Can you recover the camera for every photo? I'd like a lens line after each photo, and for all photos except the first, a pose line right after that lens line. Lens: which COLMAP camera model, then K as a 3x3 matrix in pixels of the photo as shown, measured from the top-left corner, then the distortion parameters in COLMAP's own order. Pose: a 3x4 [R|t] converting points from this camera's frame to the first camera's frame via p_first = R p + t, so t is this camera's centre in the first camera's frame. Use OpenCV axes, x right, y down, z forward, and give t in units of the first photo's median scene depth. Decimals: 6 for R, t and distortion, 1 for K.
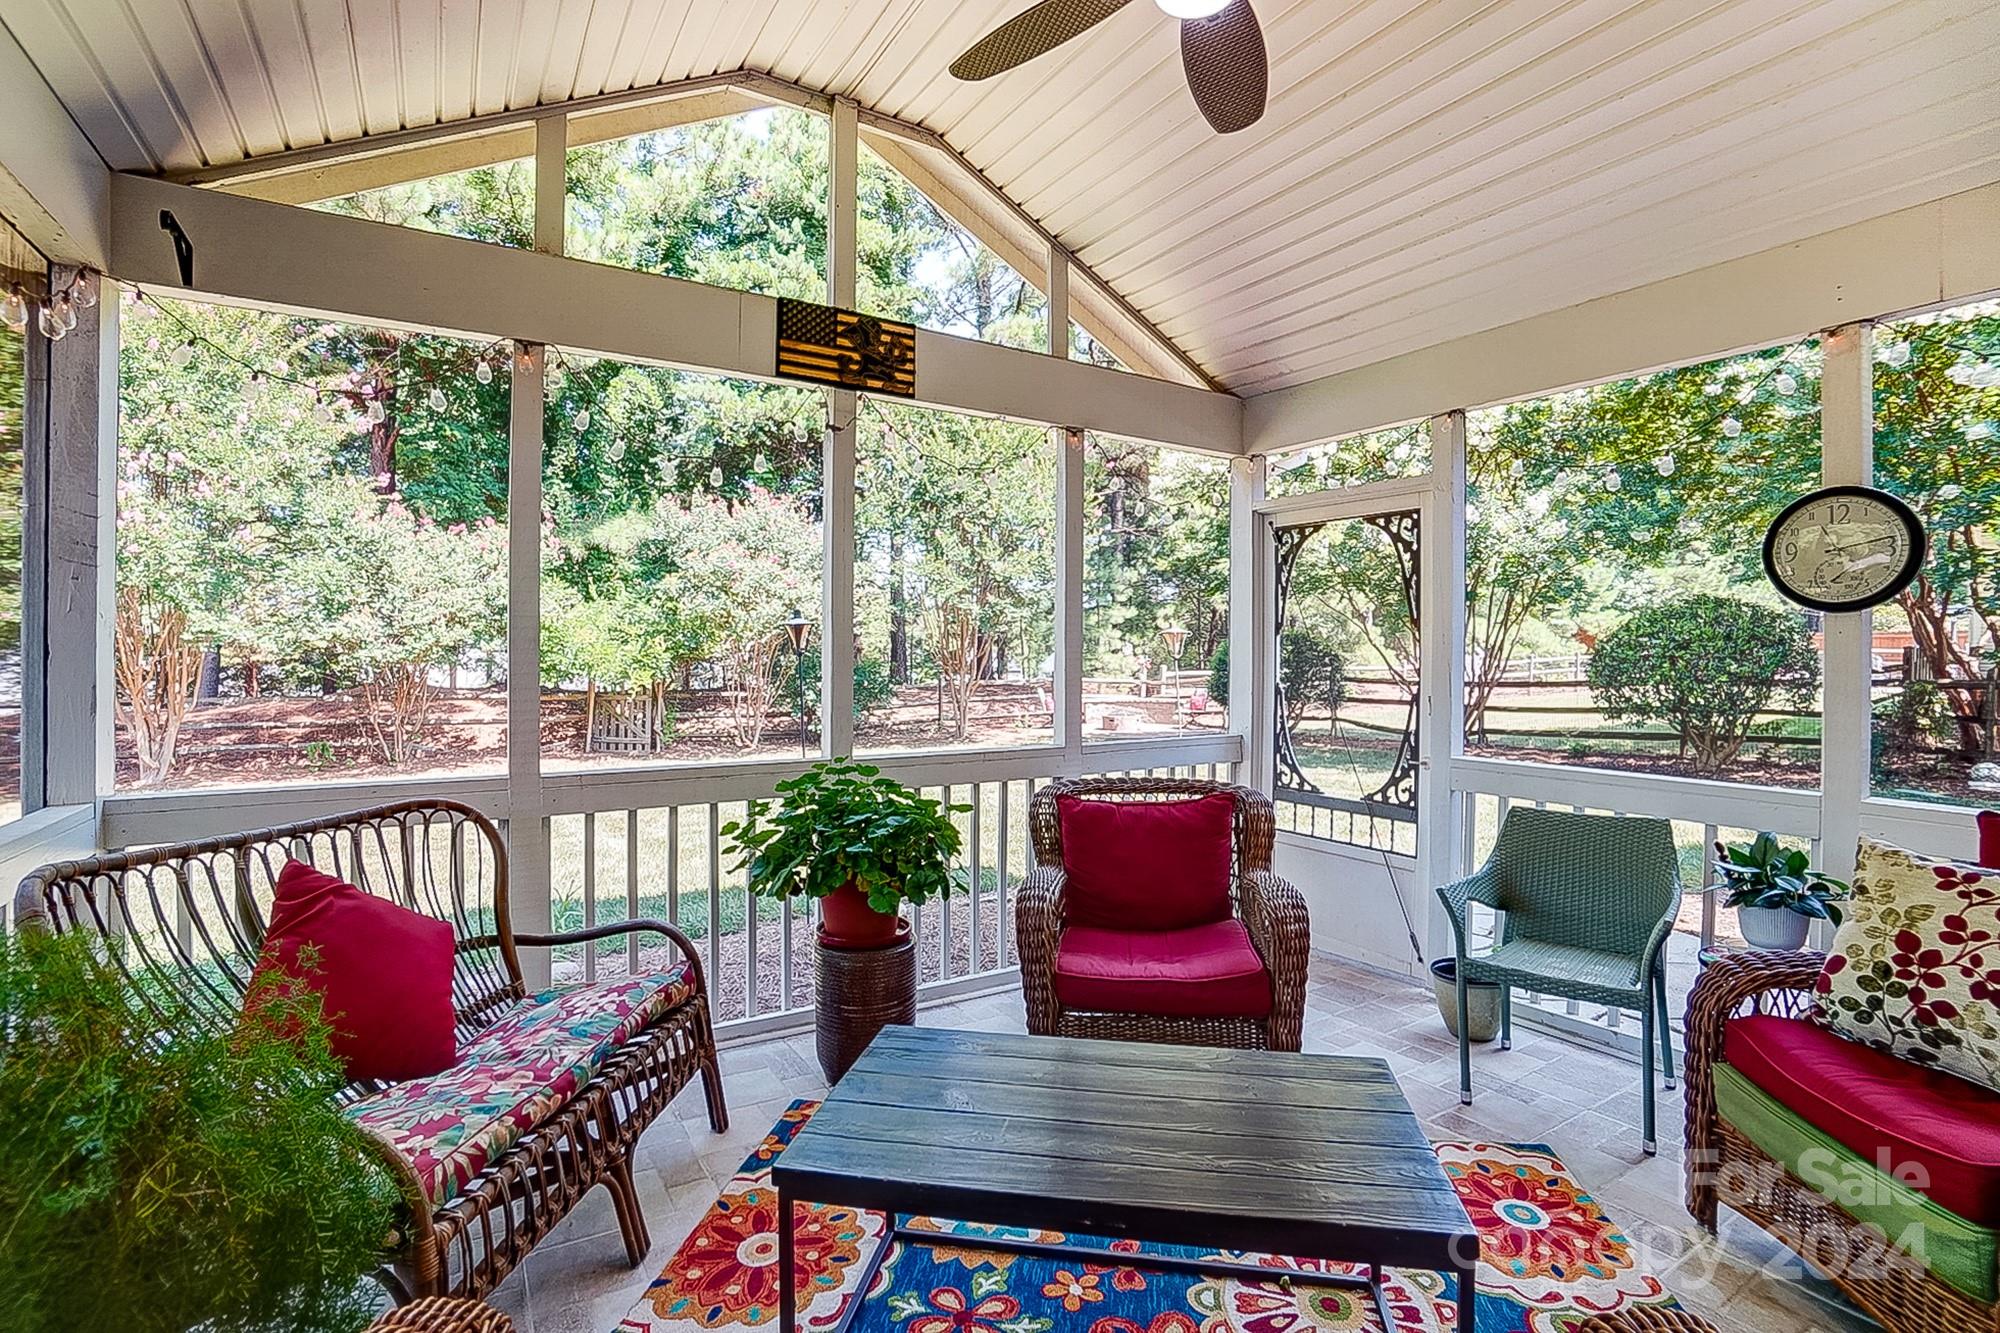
lens RADIAL K [[890.0, 0, 1006.5], [0, 890.0, 637.8], [0, 0, 1]] dist [-0.048879, 0.019869]
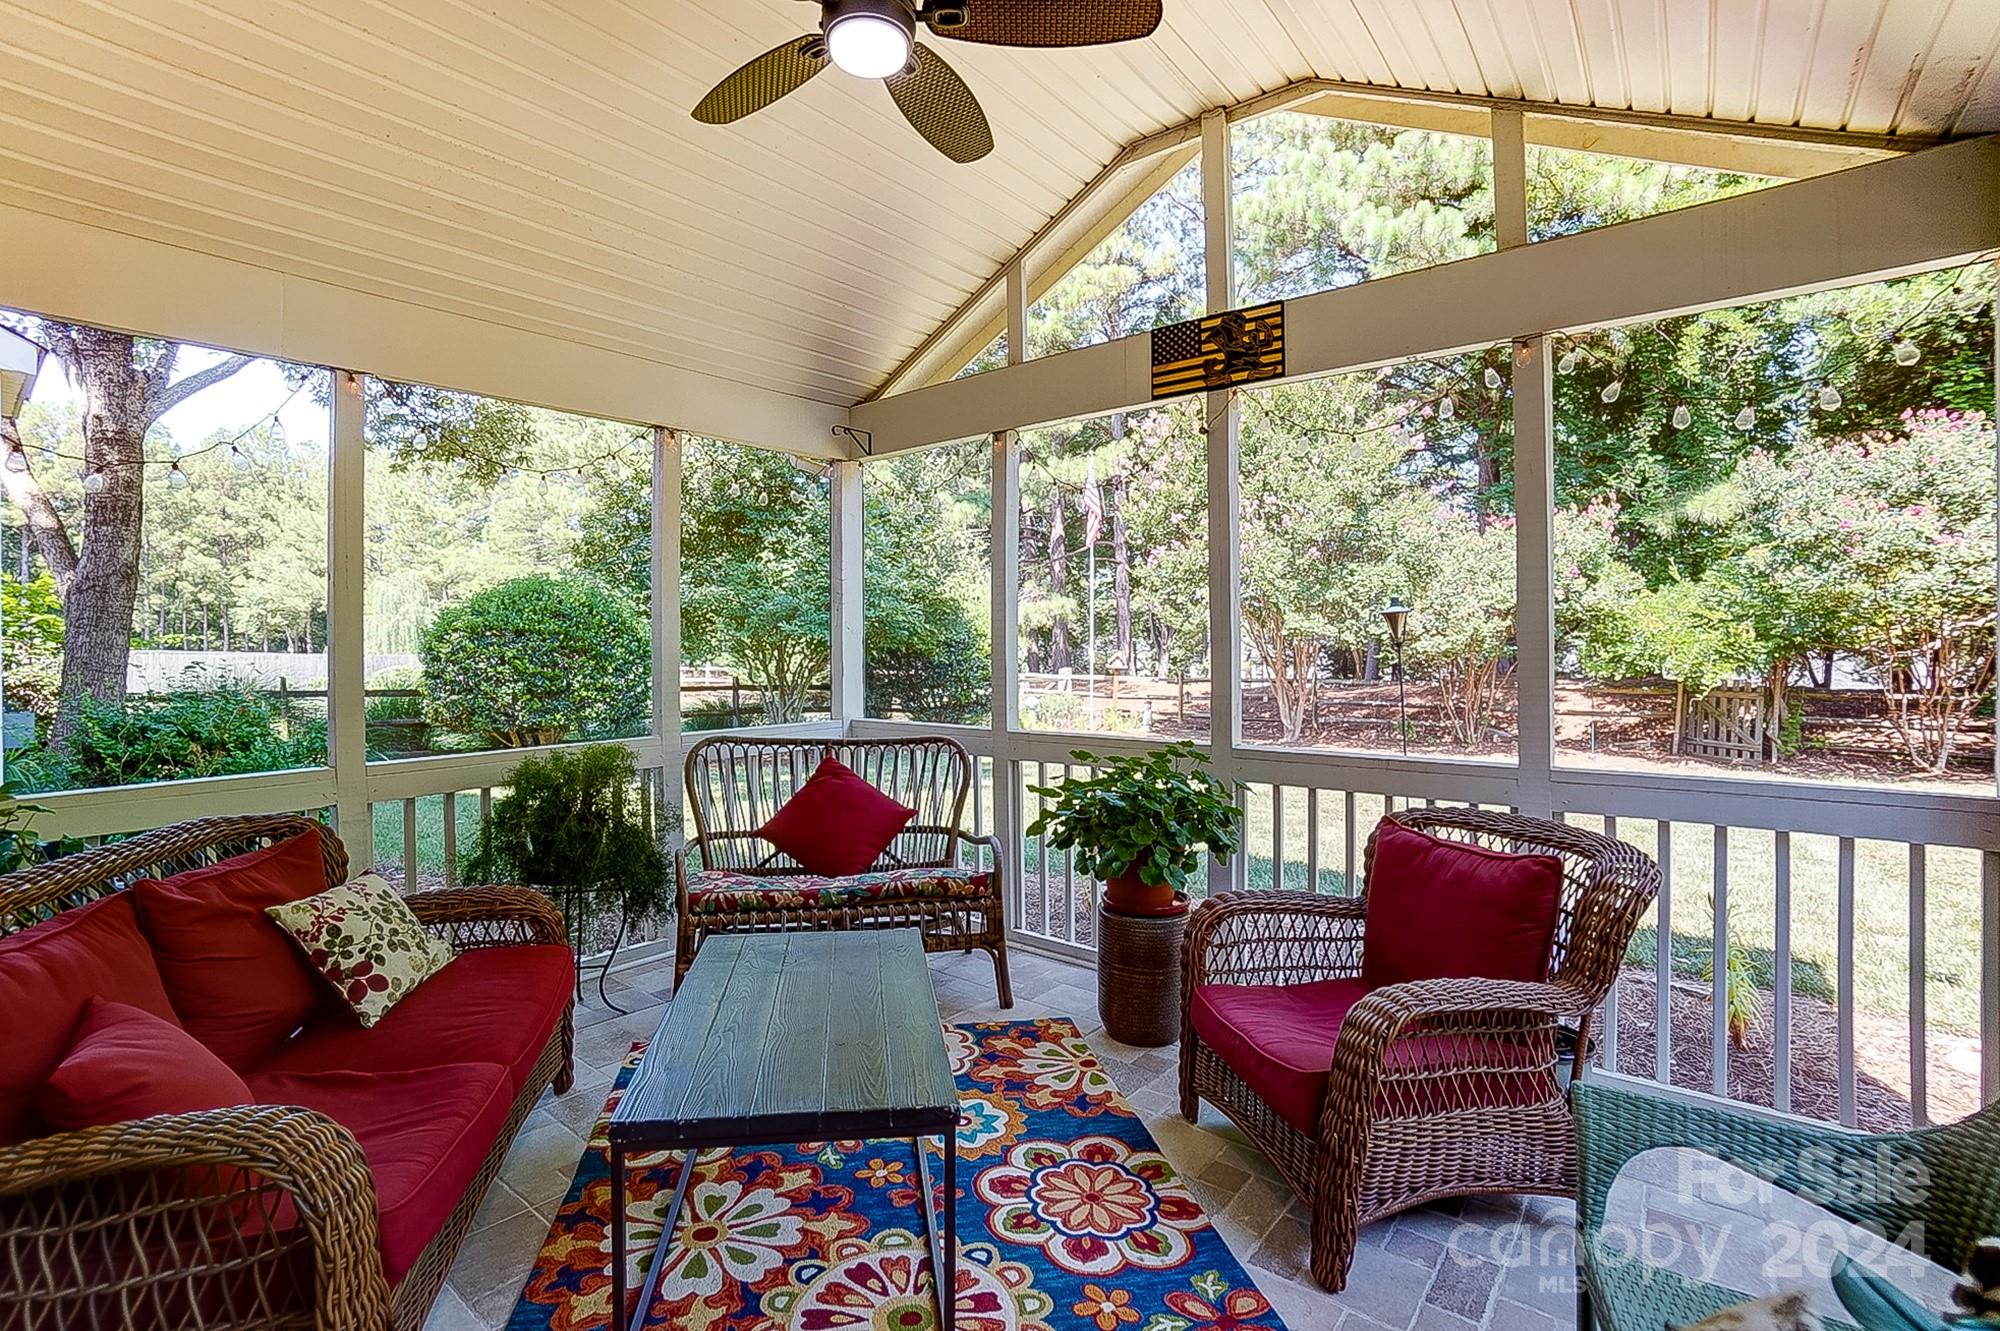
lens RADIAL K [[890.0, 0, 1006.5], [0, 890.0, 636.8], [0, 0, 1]] dist [-0.048879, 0.019869]
pose [[0.364927, -0.012354, -0.930954, 0.108141], [0.021818, 0.999751, -0.004715, 0.001160], [0.930780, -0.018591, 0.365106, 0.060461]]
